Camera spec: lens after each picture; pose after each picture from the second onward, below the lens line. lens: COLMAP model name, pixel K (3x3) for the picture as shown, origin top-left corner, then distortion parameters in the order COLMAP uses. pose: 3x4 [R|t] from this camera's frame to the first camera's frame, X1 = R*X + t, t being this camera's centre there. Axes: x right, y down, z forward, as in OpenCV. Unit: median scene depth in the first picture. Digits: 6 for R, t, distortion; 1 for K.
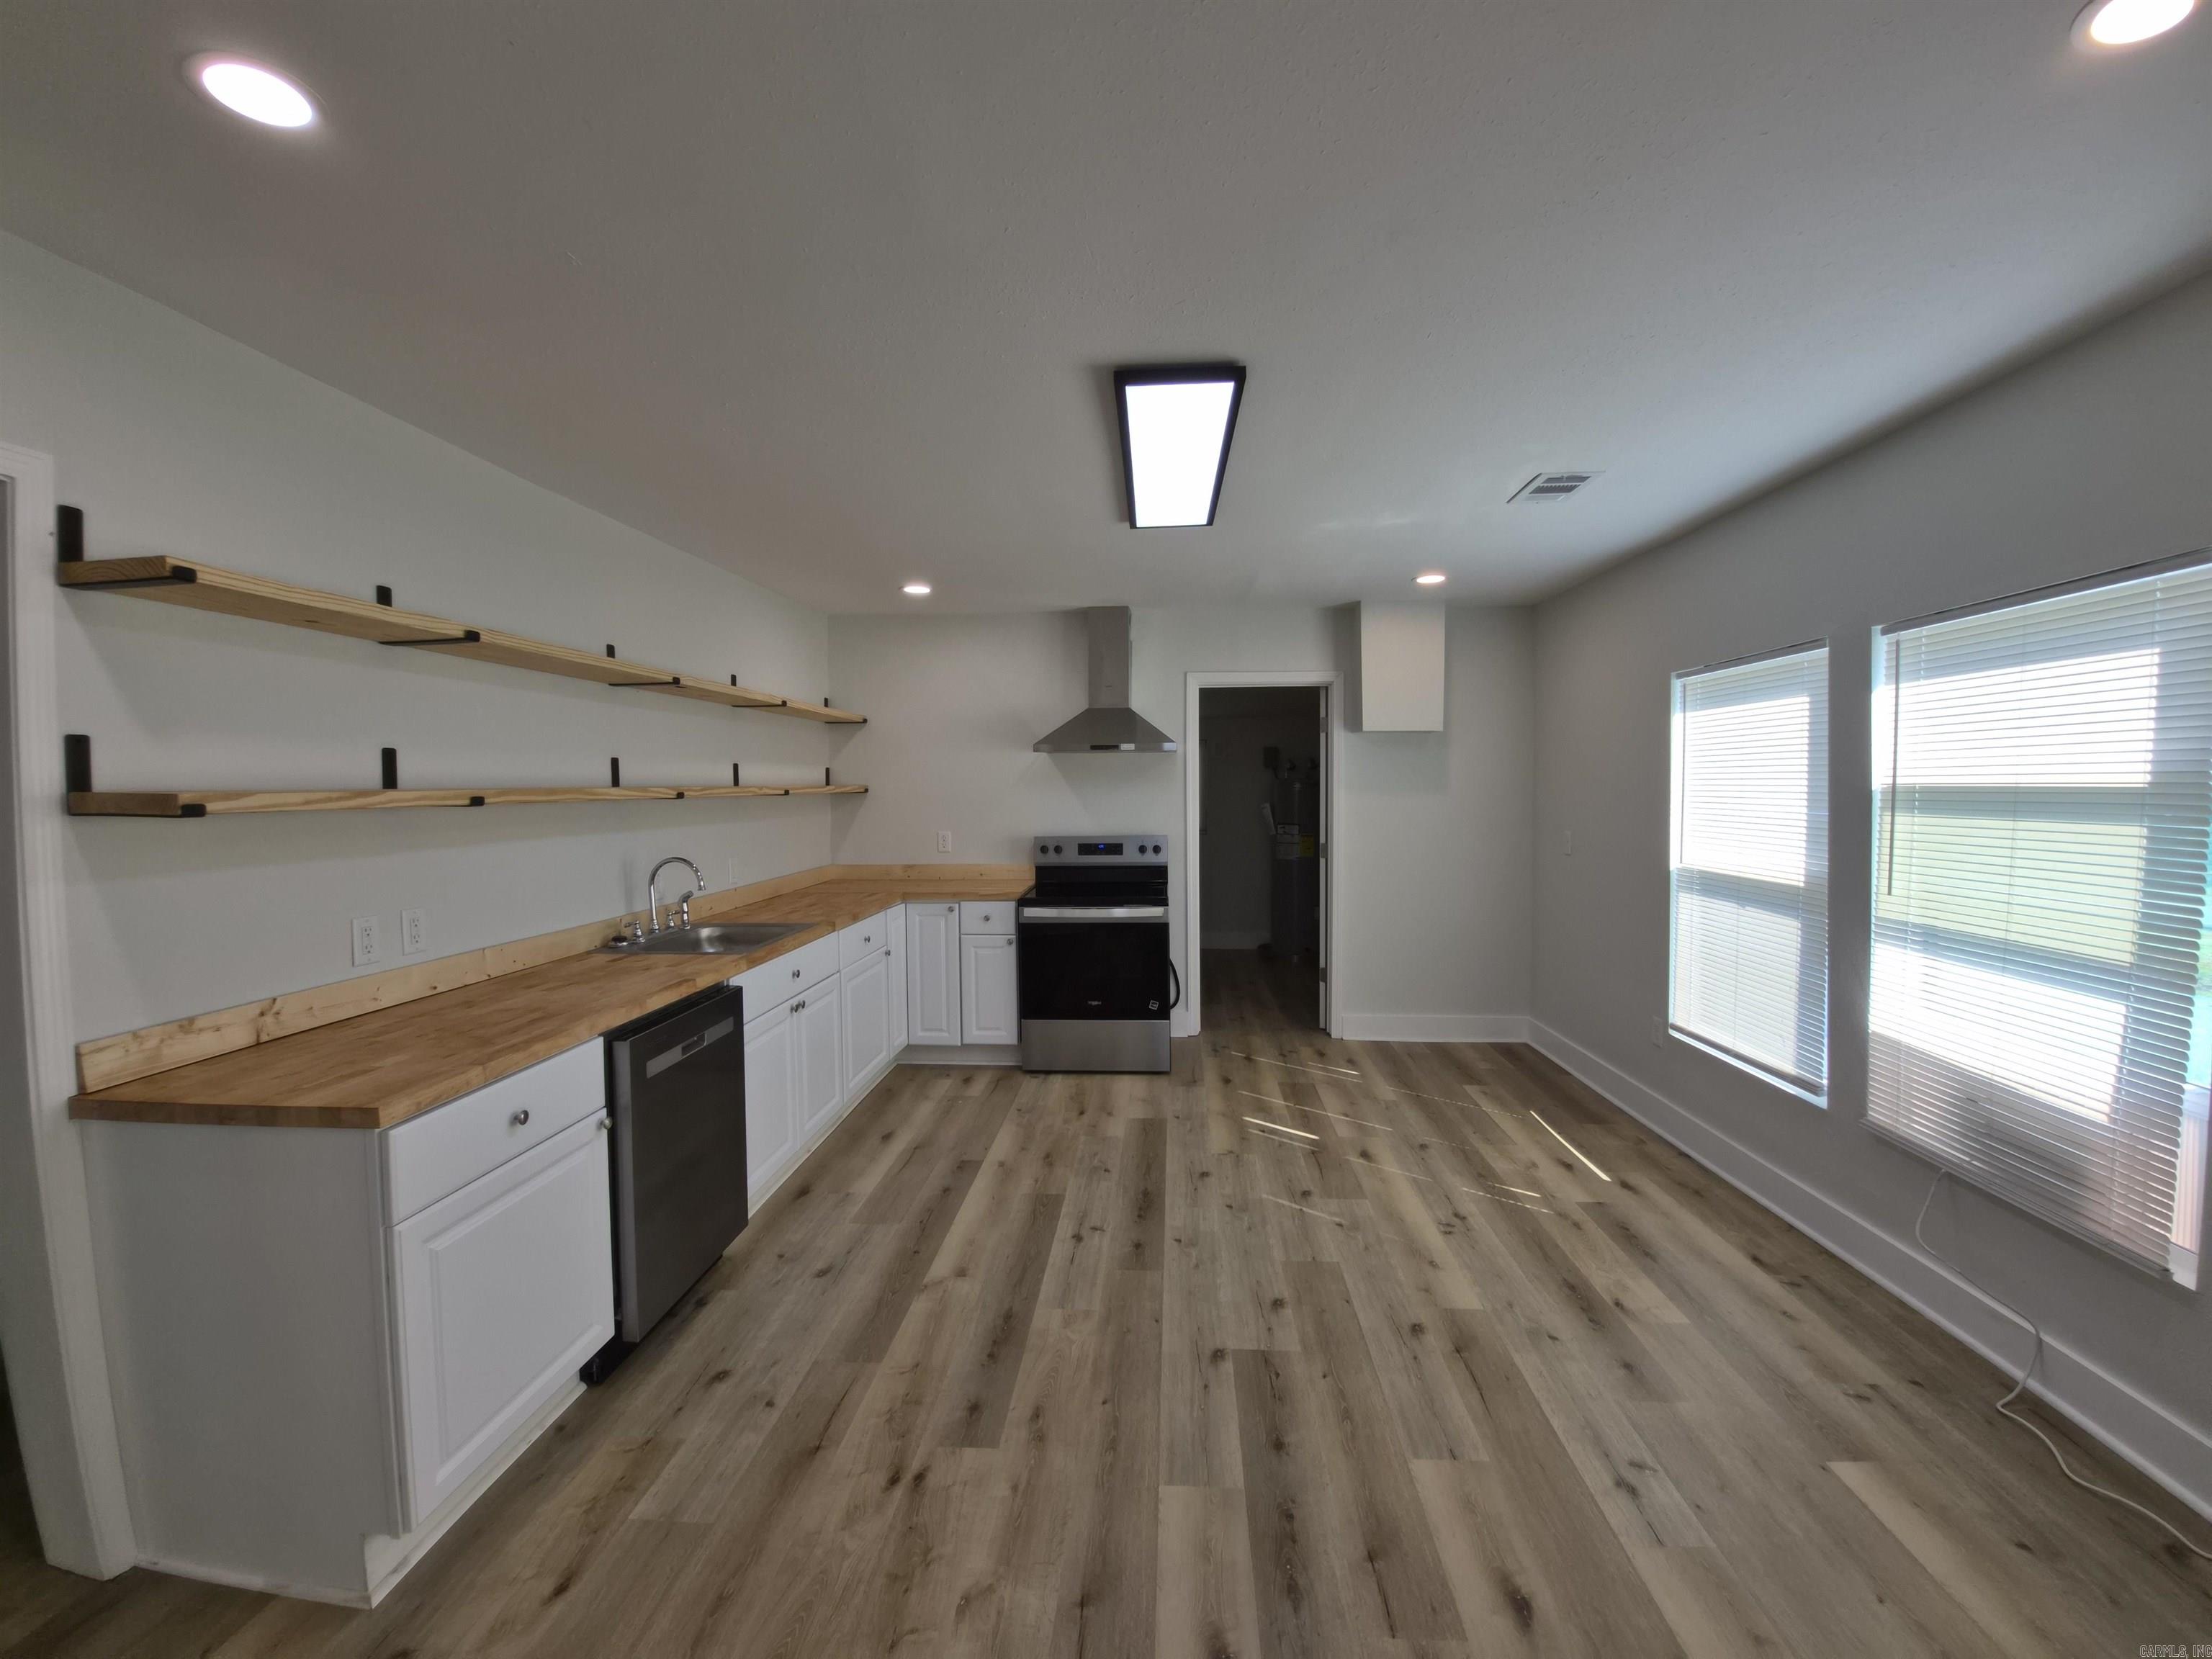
lens RADIAL K [[872.9, 0, 1117.7], [0, 872.9, 820.5], [0, 0, 1]] dist [-0.007222, -0.007750]
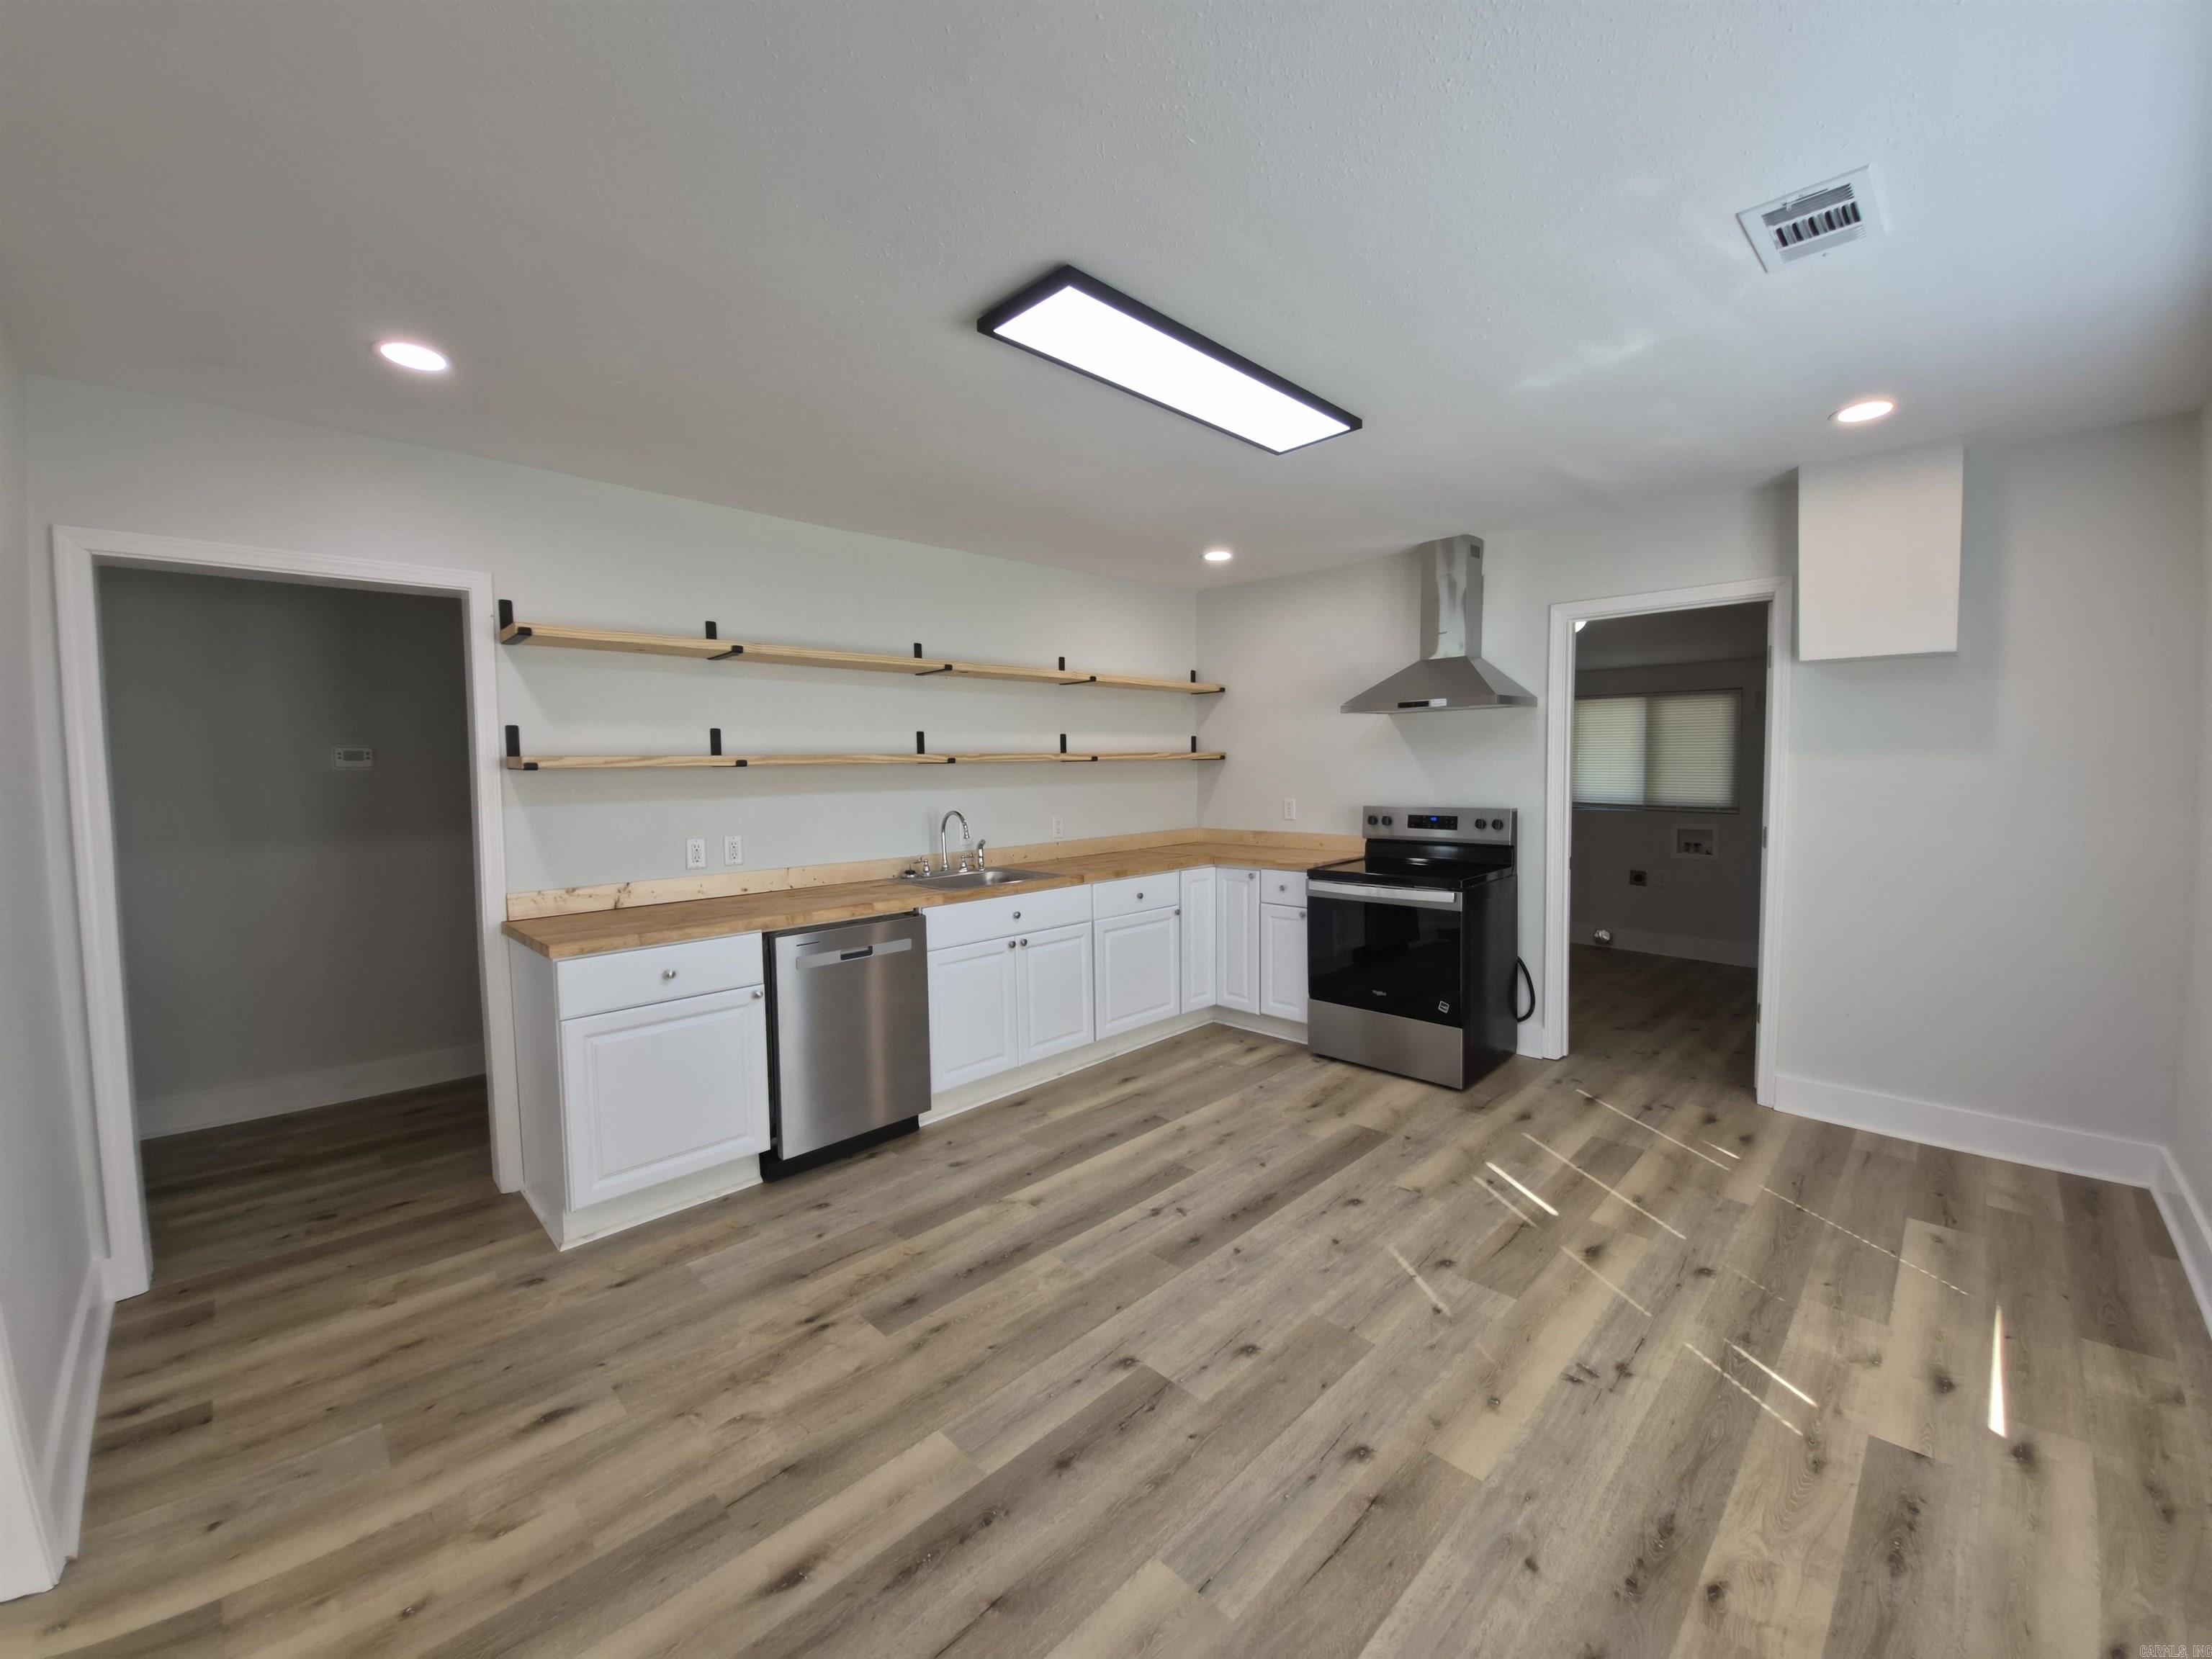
lens RADIAL K [[872.9, 0, 1116.9], [0, 872.9, 820.7], [0, 0, 1]] dist [-0.007222, -0.007750]
pose [[0.751343, 0.036713, -0.658890, 0.471718], [-0.016325, 0.999180, 0.037059, 0.006221], [0.659710, -0.017087, 0.751326, 0.213779]]
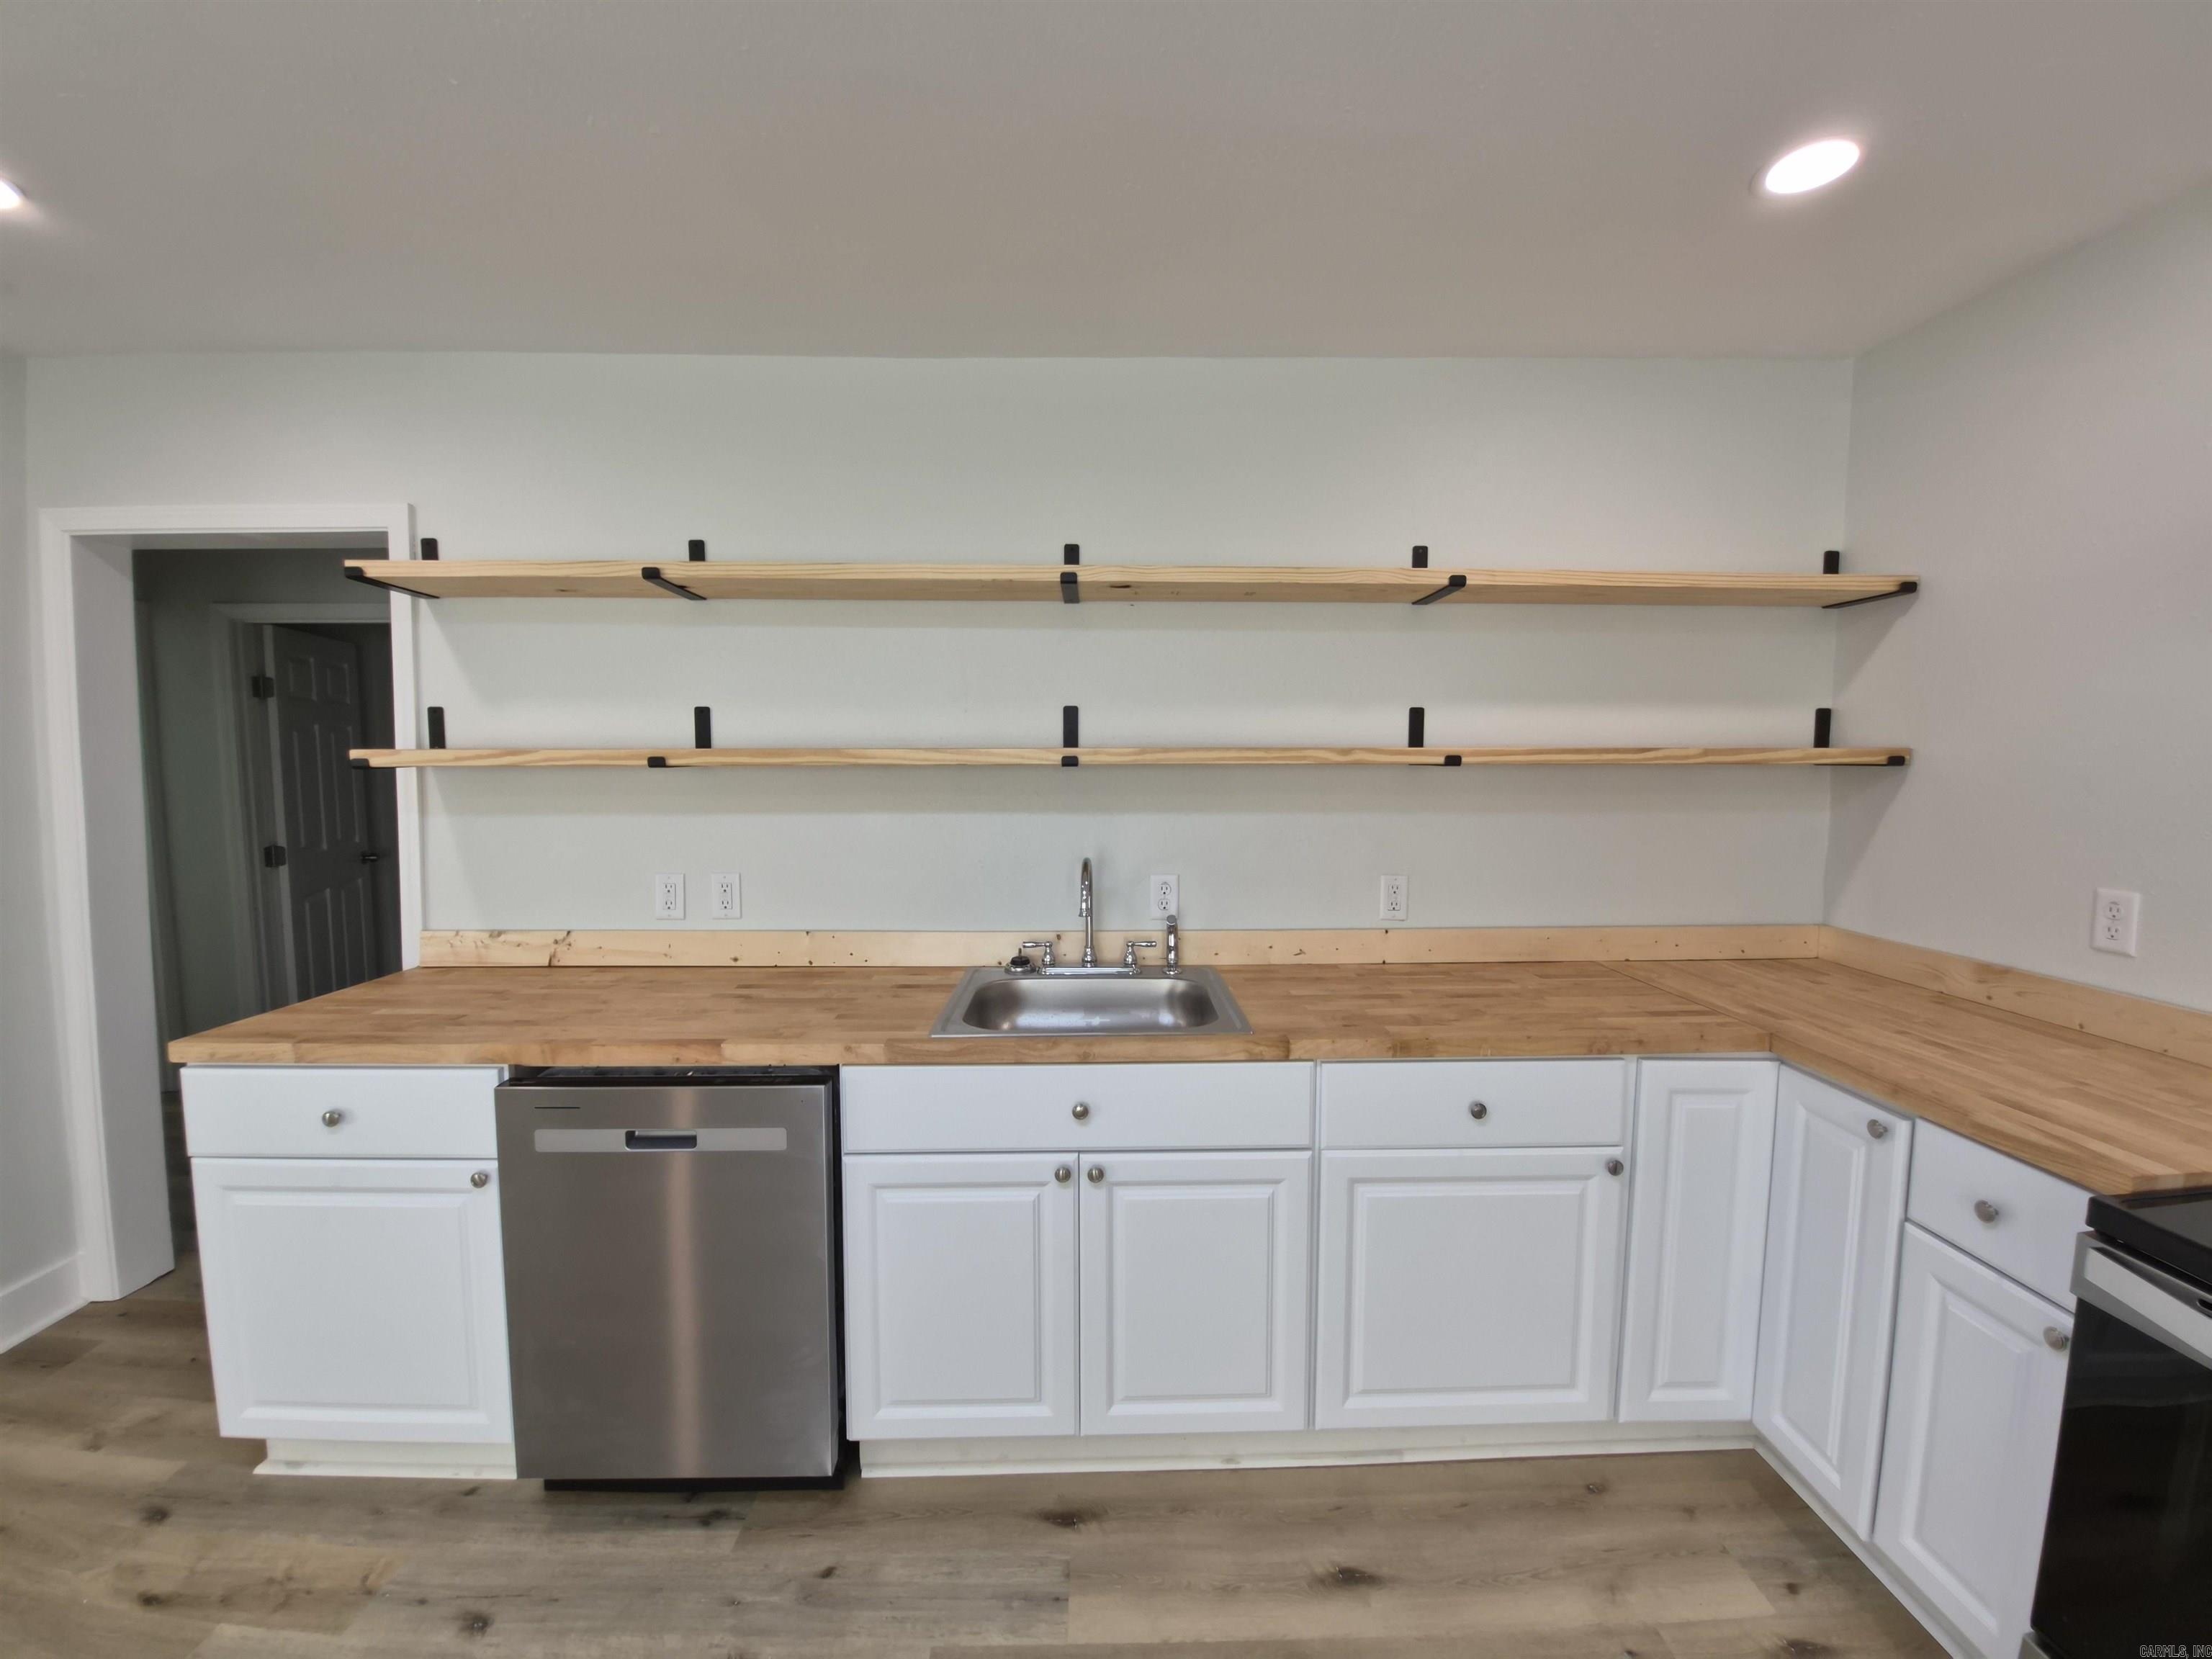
lens RADIAL K [[872.9, 0, 1117.3], [0, 872.9, 814.3], [0, 0, 1]] dist [-0.007222, -0.007750]
pose [[0.085501, 0.073372, -0.993633, 0.128076], [-0.042386, 0.996650, 0.069947, -0.034781], [0.995436, 0.036135, 0.088324, 0.938982]]
